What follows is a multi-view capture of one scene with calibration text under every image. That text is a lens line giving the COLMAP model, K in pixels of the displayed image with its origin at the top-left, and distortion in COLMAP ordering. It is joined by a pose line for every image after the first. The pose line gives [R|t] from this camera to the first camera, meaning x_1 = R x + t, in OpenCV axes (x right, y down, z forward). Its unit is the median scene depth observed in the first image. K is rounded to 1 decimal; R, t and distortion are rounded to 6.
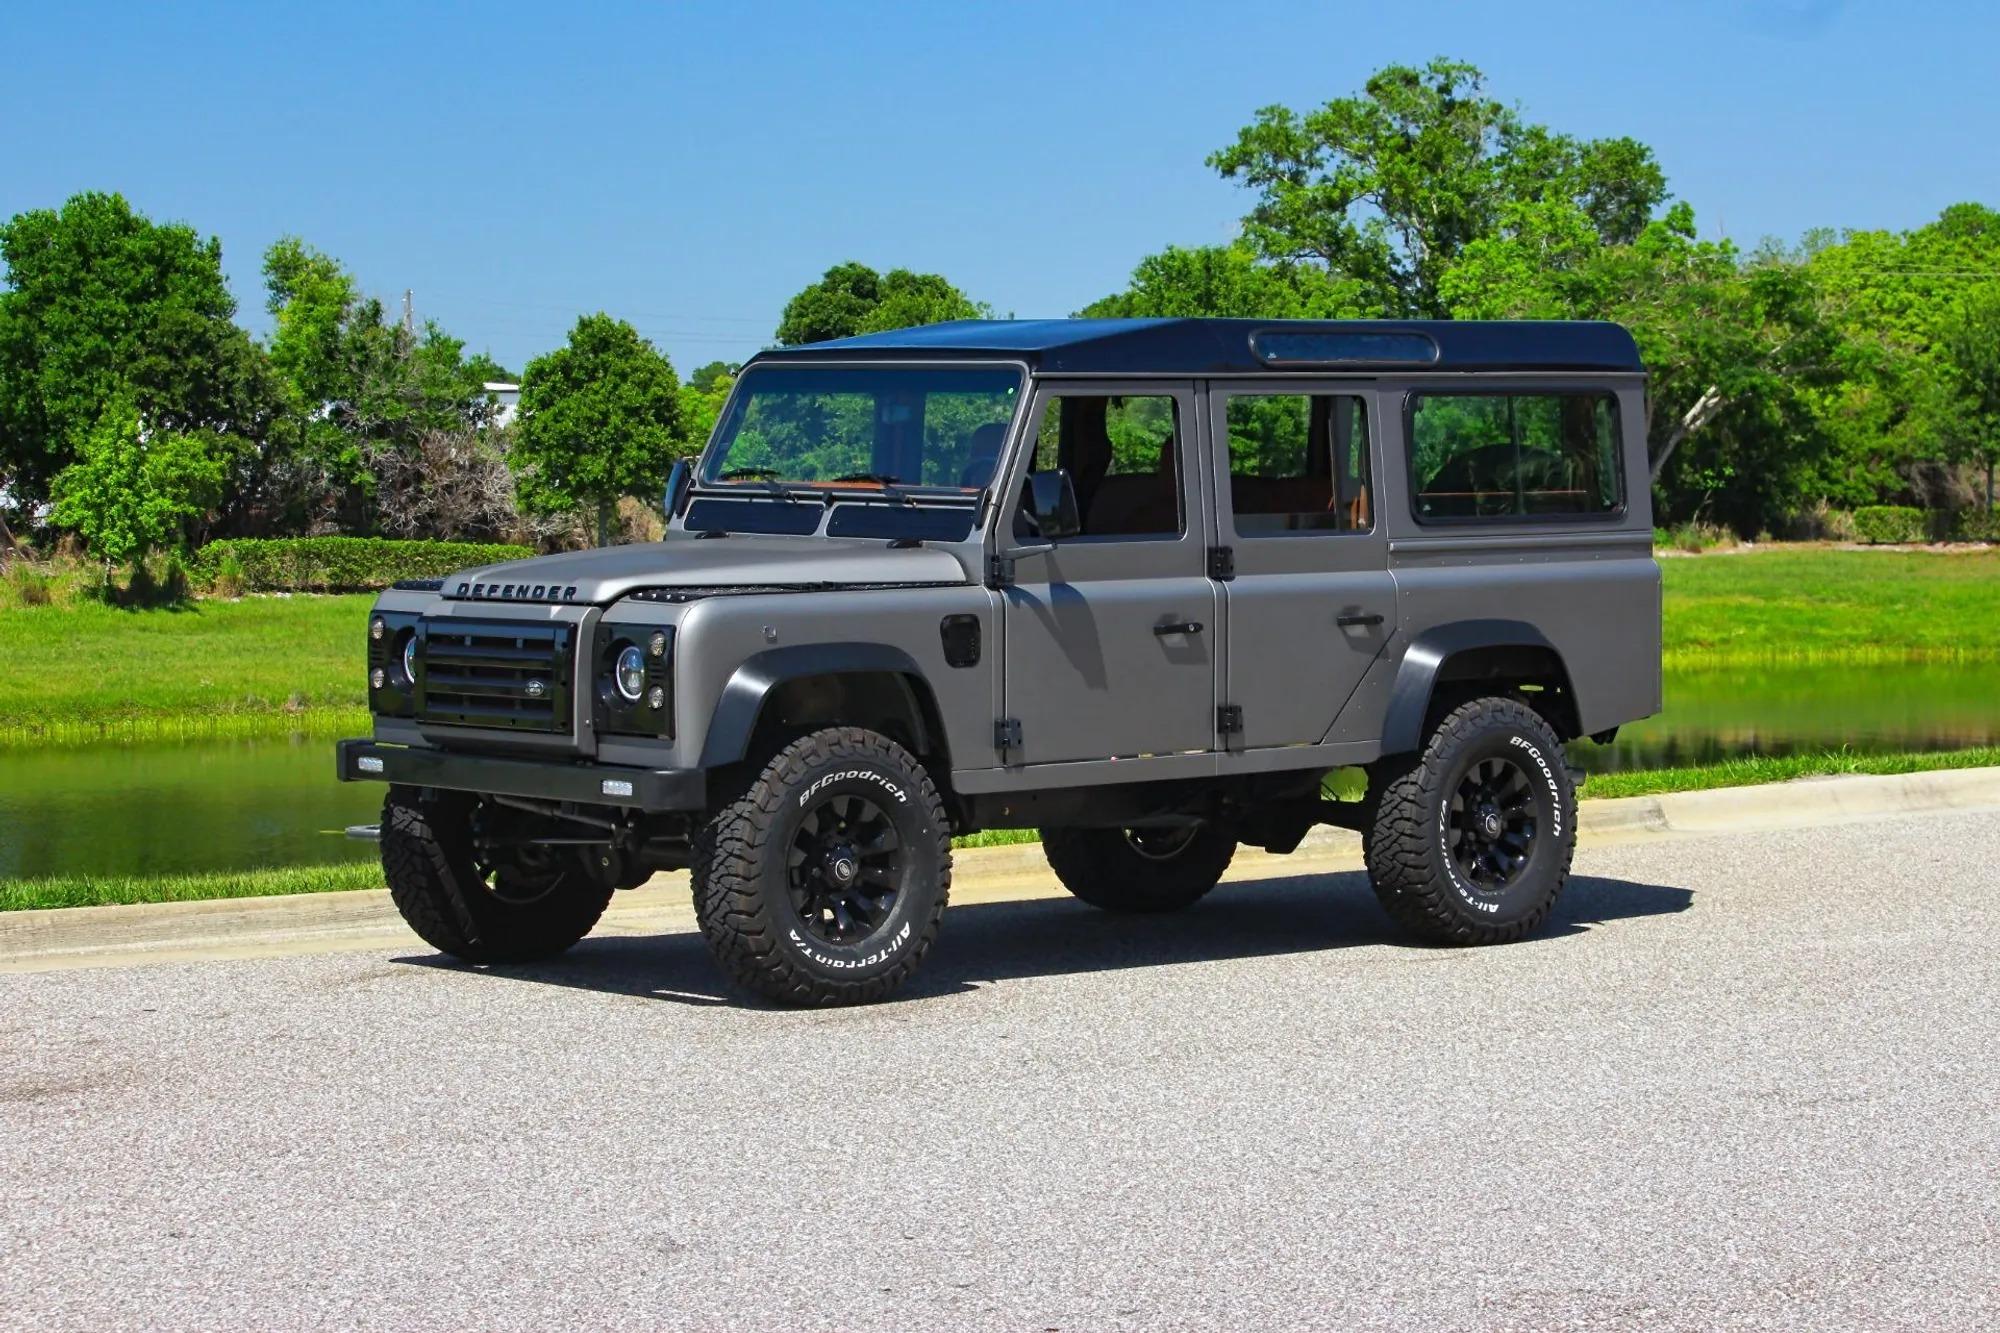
lens RADIAL K [[5077.5, 0, 1002.9], [0, 5077.5, 667.3], [0, 0, 1]] dist [-0.405145, -0.217173]
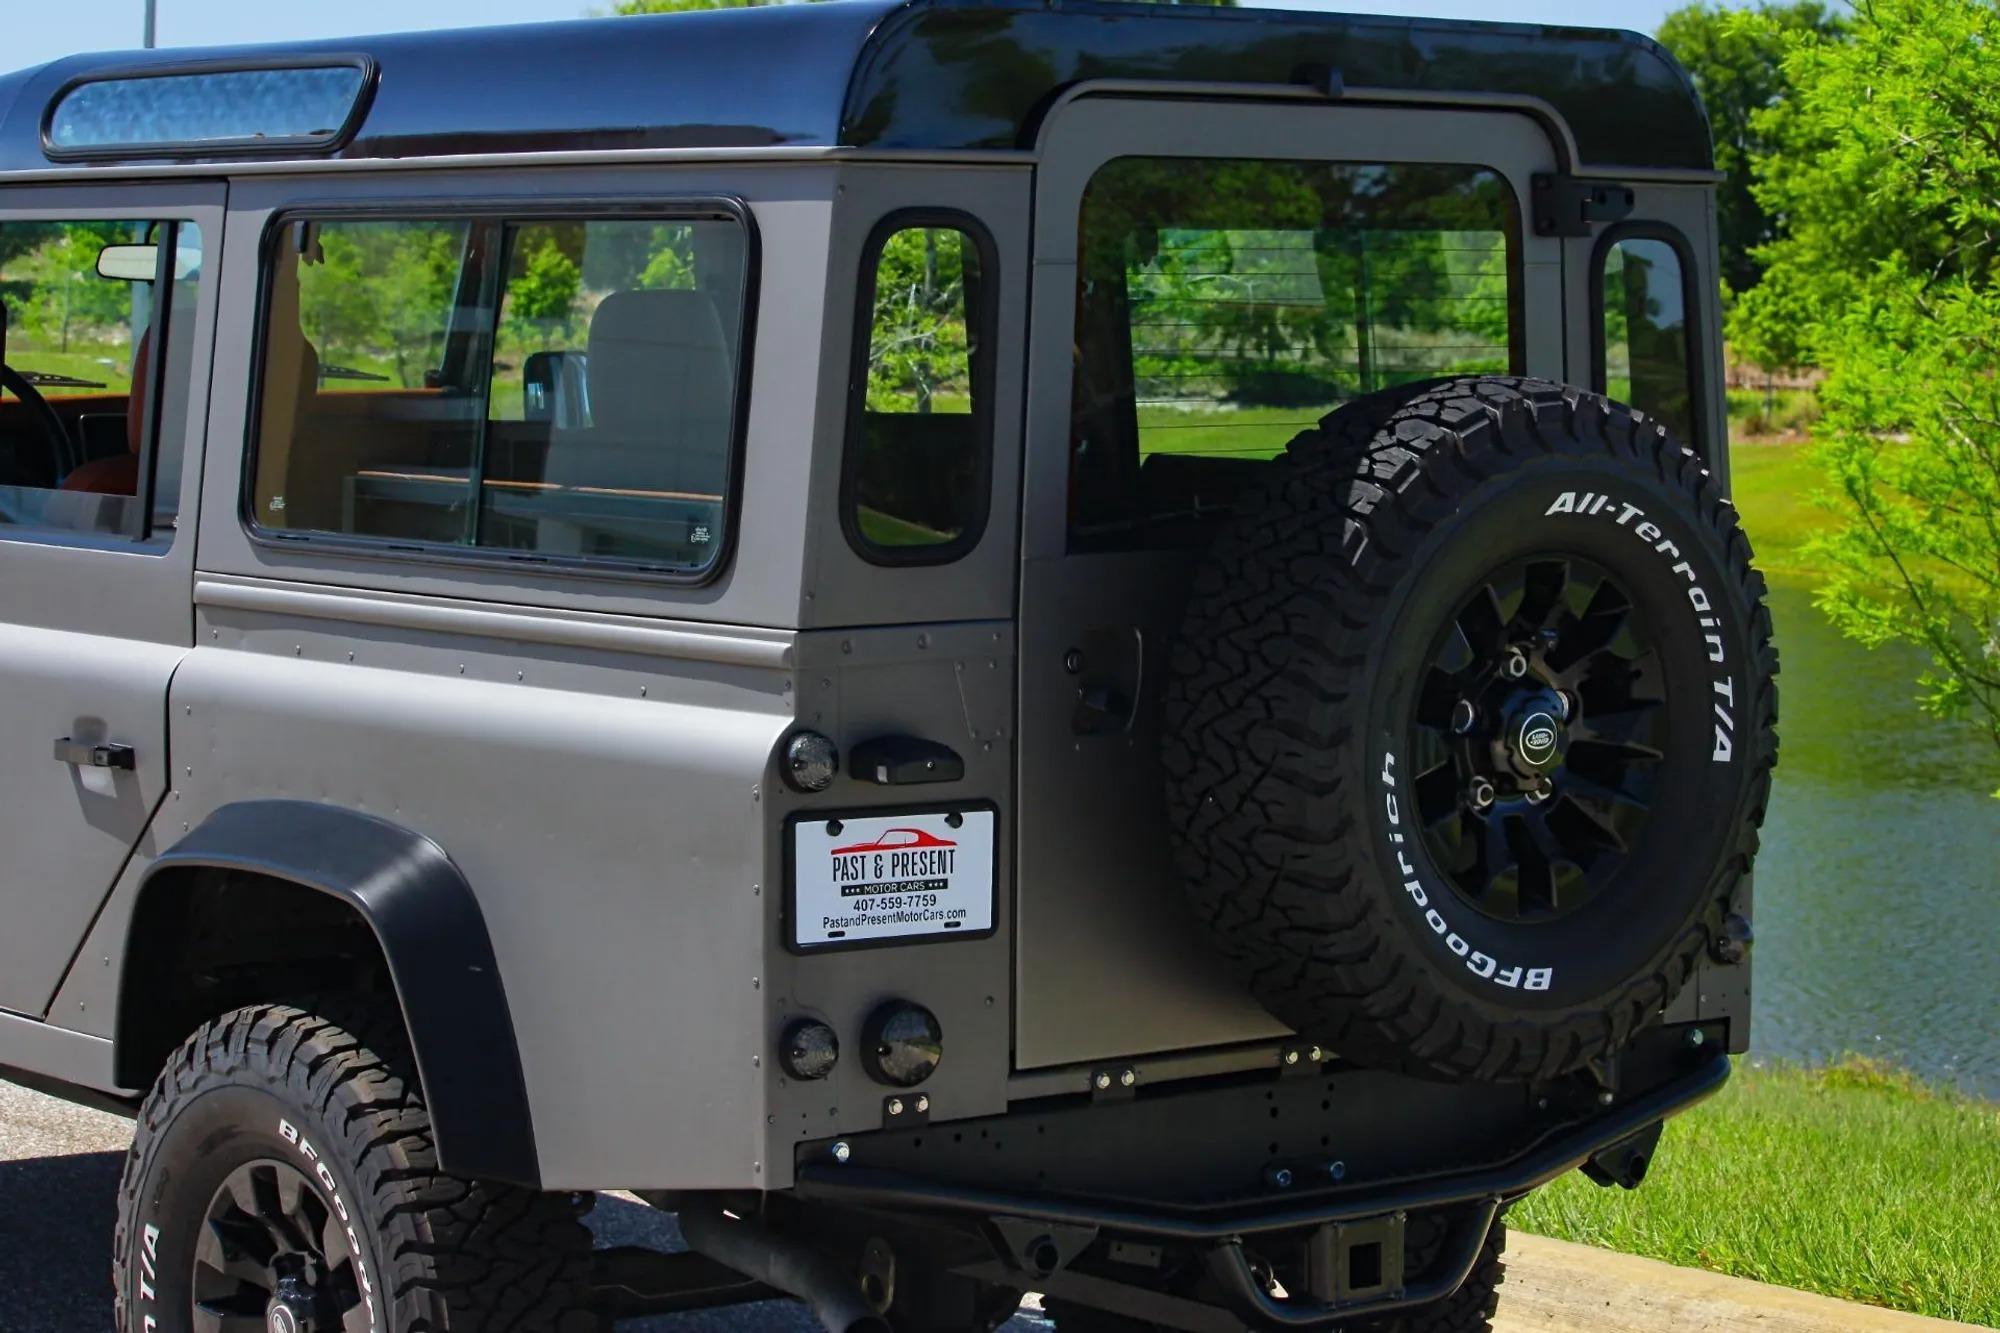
lens RADIAL K [[5126.5, 0, 1001.0], [0, 5126.5, 563.3], [0, 0, 1]] dist [-0.405497, -0.146181]
pose [[-0.043836, 0.059109, -0.997289, 0.446619], [-0.067711, 0.995777, 0.061996, -0.051739], [0.996741, 0.070245, -0.039649, 1.002556]]
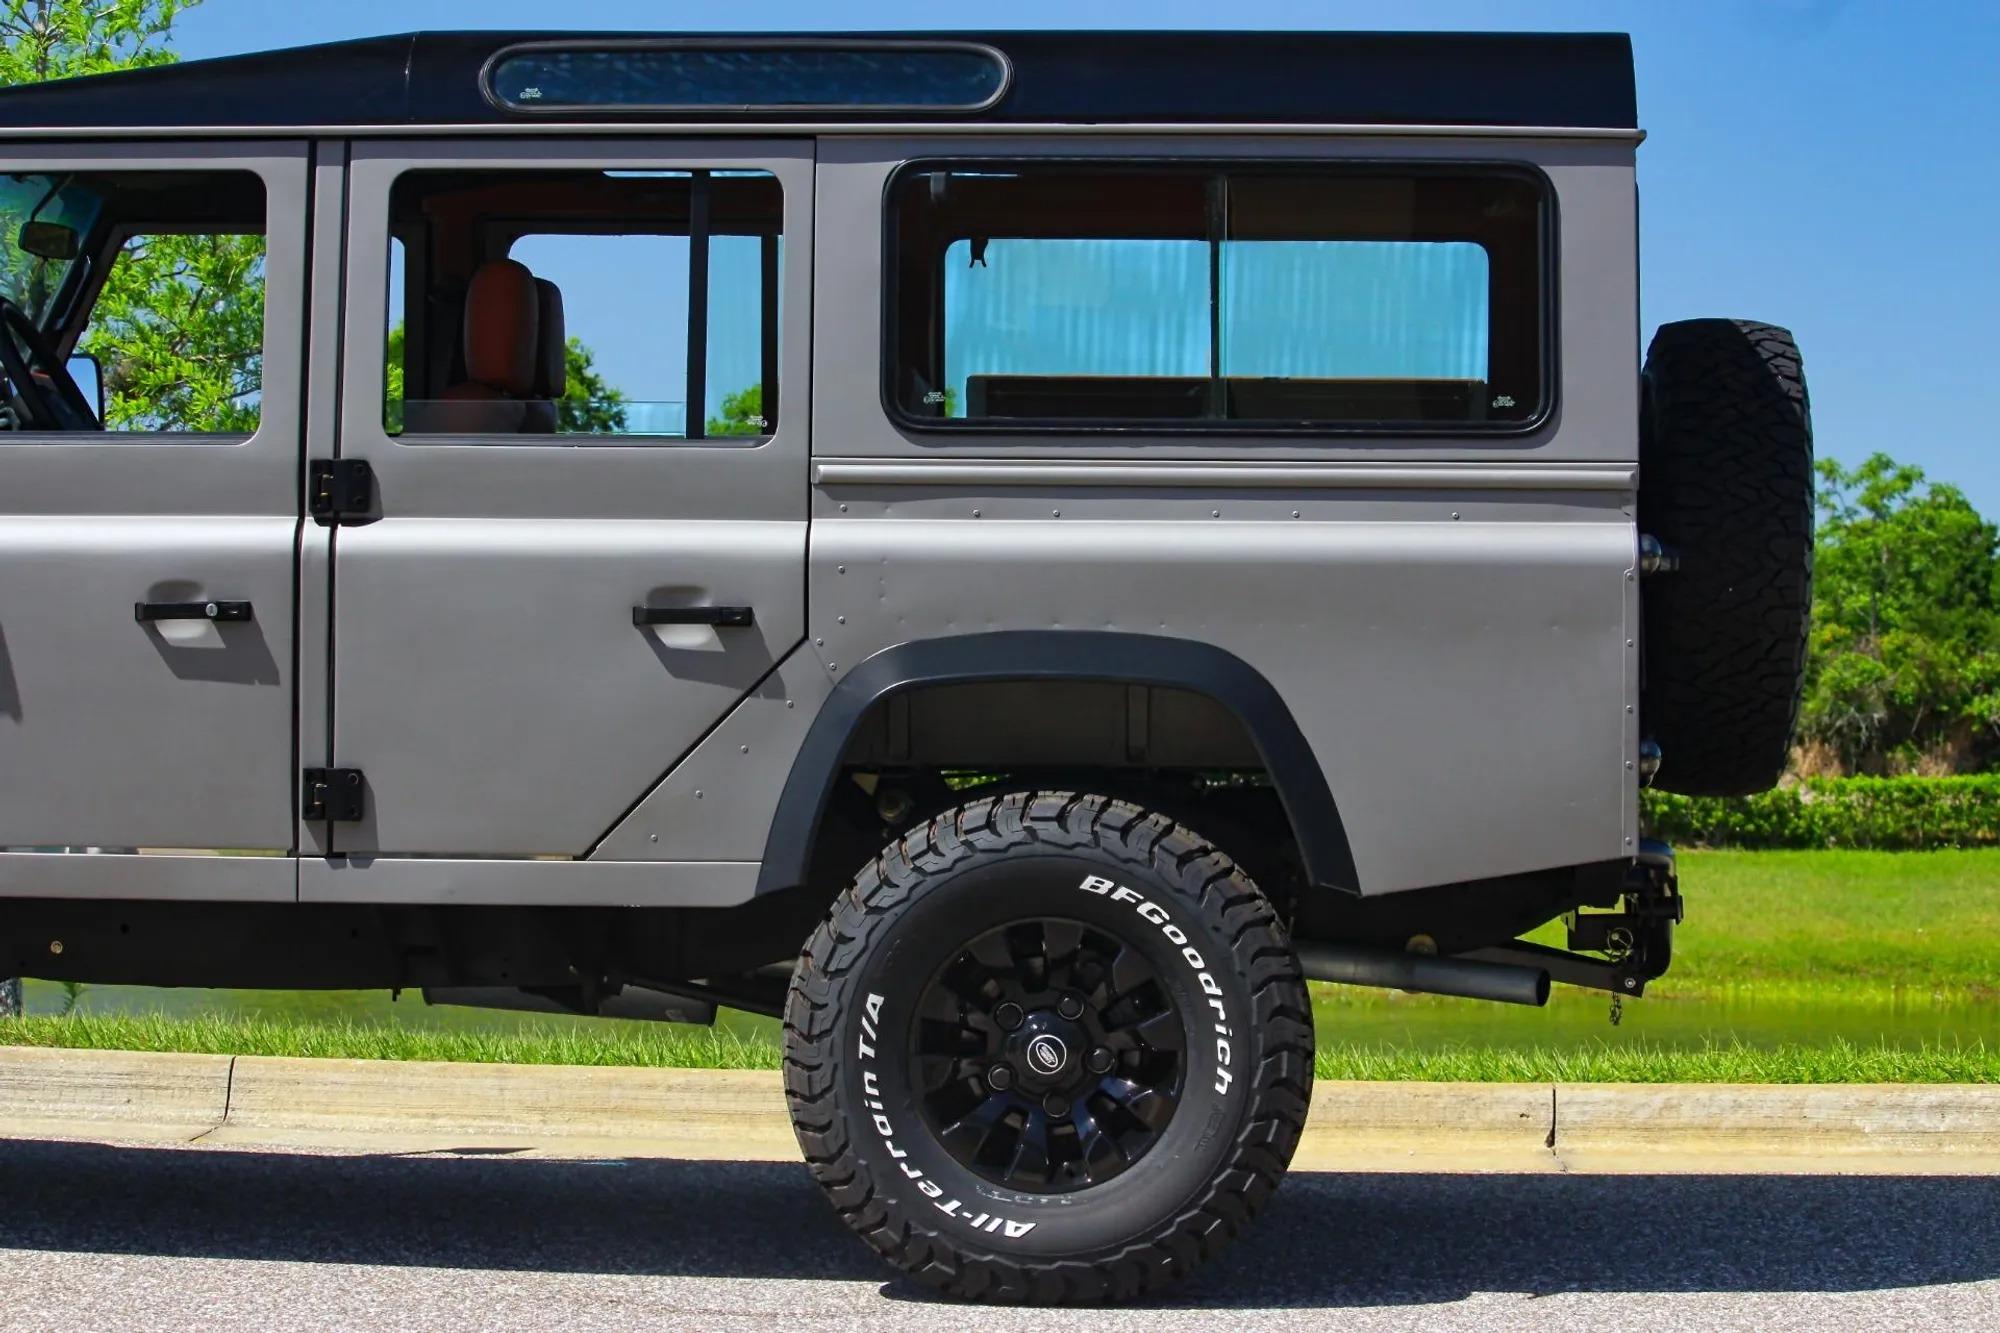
lens RADIAL K [[5092.7, 0, 1012.7], [0, 5092.7, 610.4], [0, 0, 1]] dist [-0.402795, -0.167015]
pose [[0.718079, 0.005034, -0.695944, 0.403660], [-0.049870, 0.997775, -0.044240, 0.009726], [0.694173, 0.066474, 0.716732, 0.611307]]
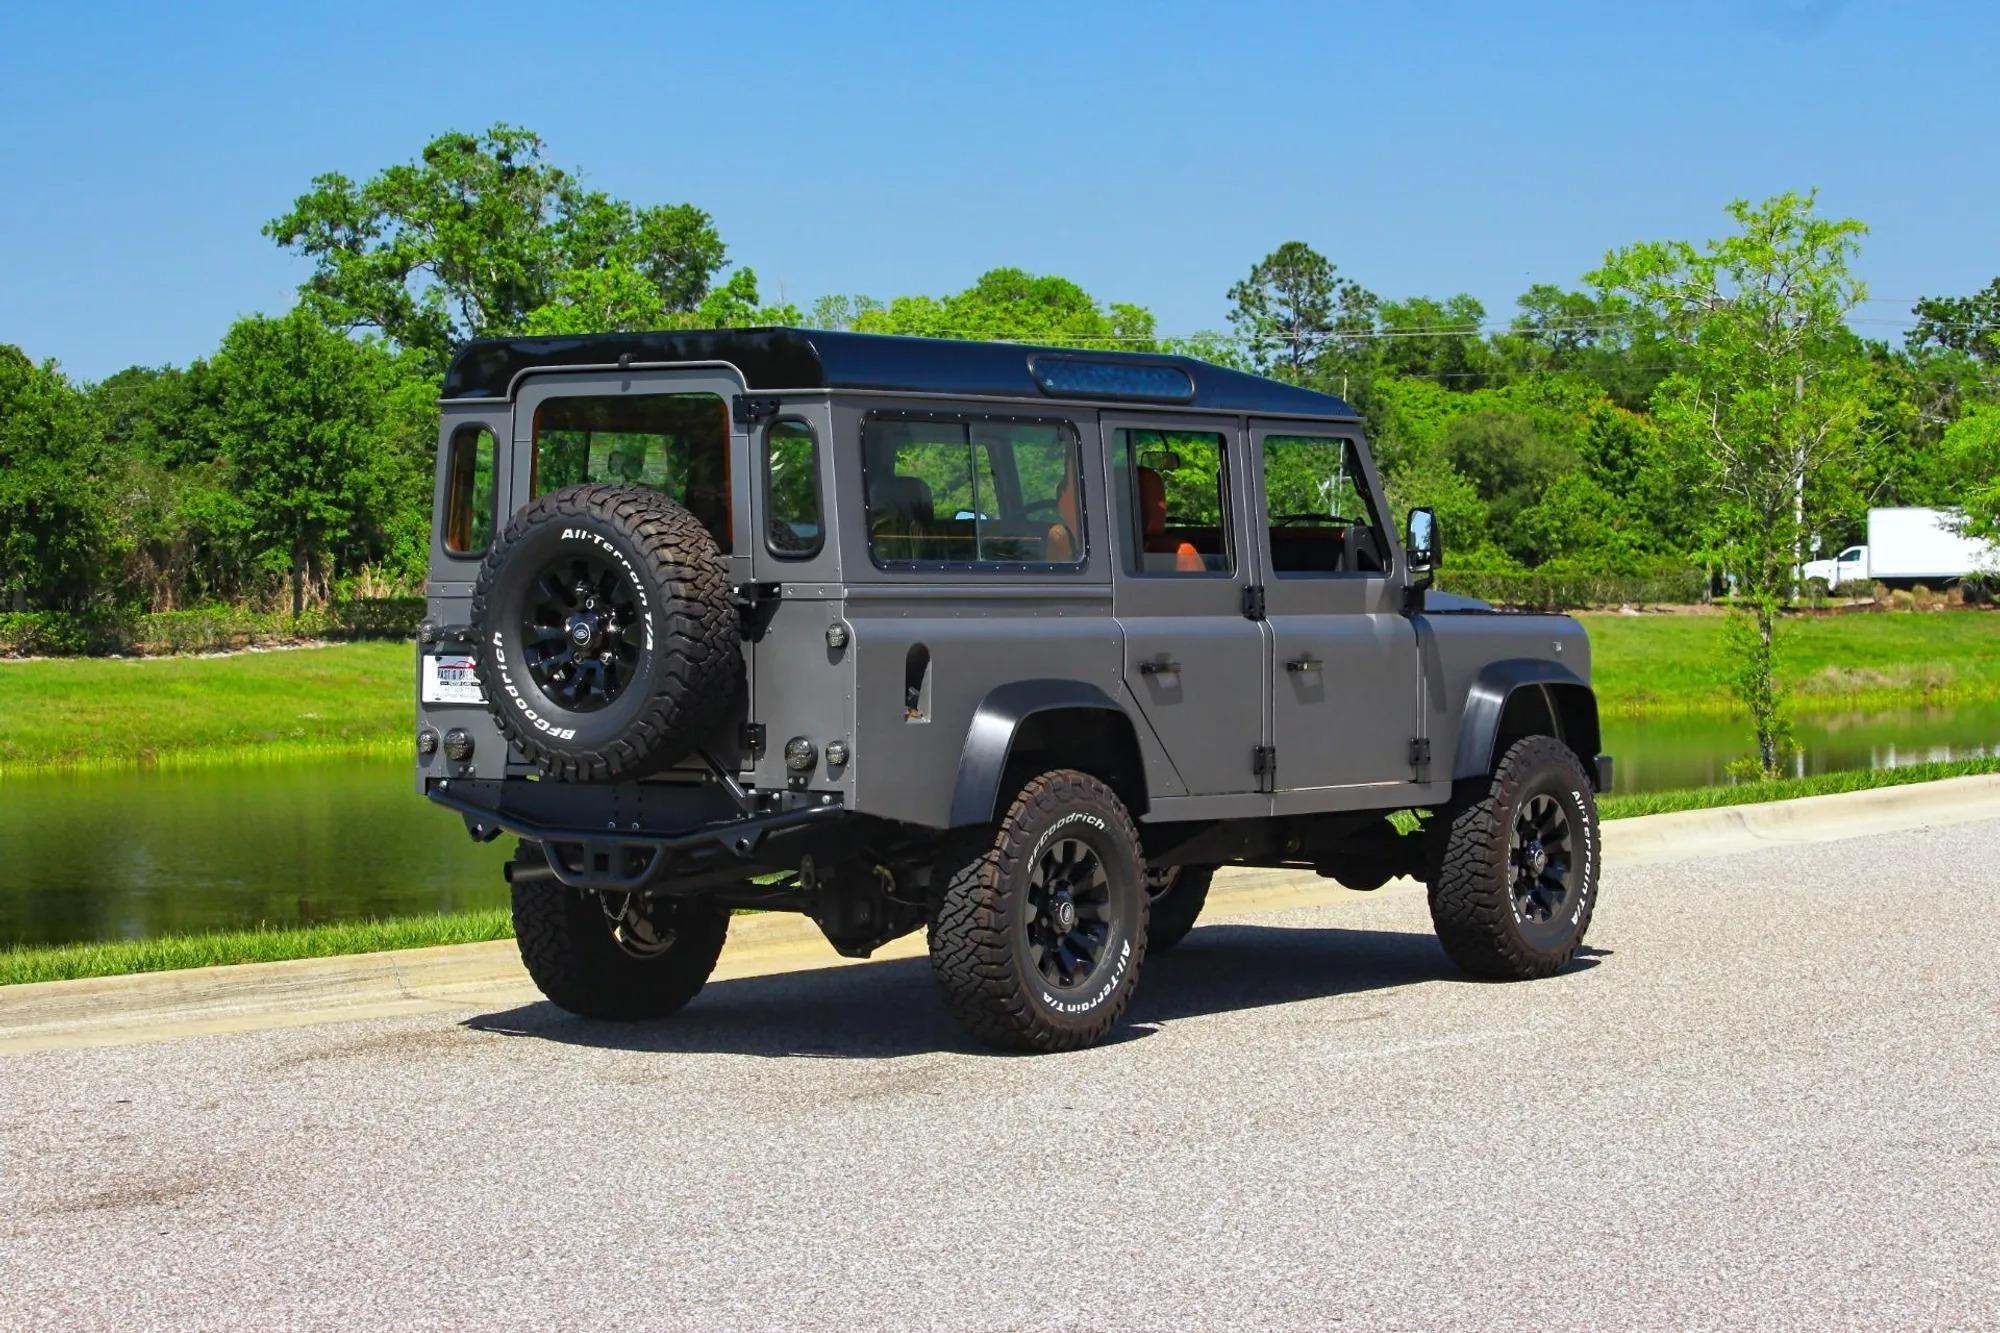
lens RADIAL K [[5083.3, 0, 998.5], [0, 5083.3, 670.9], [0, 0, 1]] dist [-0.358164, -0.774609]
pose [[0.979951, -0.007342, 0.199102, -0.160015], [0.010023, 0.999872, -0.012460, 0.002274], [-0.198985, 0.014205, 0.979899, 0.057527]]
